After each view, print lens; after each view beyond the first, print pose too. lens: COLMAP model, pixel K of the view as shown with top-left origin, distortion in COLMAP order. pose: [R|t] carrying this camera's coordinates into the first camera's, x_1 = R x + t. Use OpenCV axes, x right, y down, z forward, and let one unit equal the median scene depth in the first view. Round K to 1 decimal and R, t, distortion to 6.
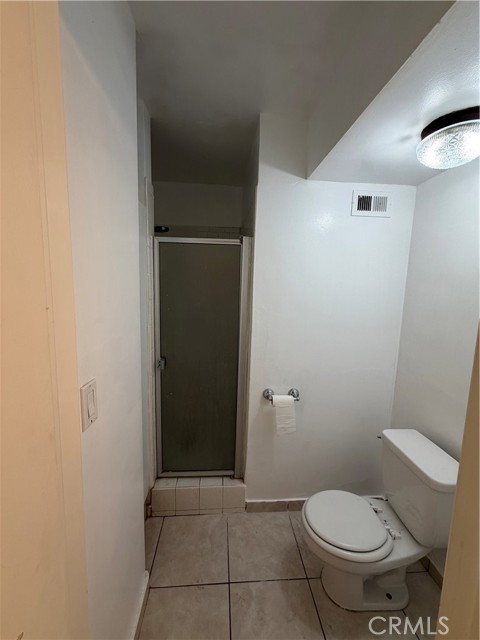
lens RADIAL K [[255.8, 0, 236.9], [0, 255.8, 317.7], [0, 0, 1]] dist [0.000058, -0.001052]
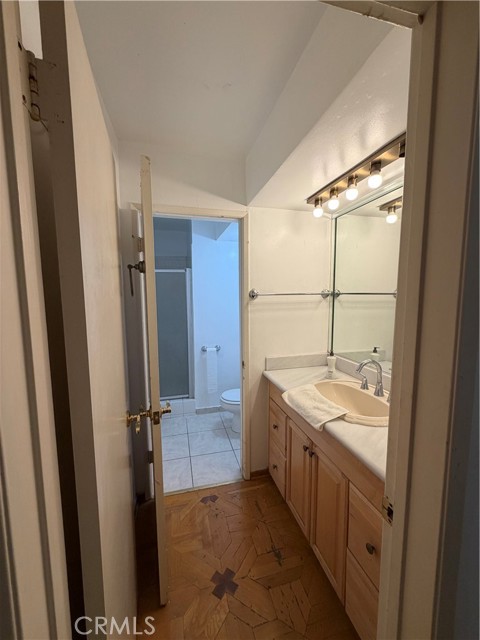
lens RADIAL K [[255.8, 0, 242.6], [0, 255.8, 322.9], [0, 0, 1]] dist [0.000058, -0.001052]
pose [[0.981567, -0.058903, 0.181817, 0.066120], [0.067121, 0.996968, -0.039376, 0.190279], [-0.178946, 0.050854, 0.982544, -0.925184]]
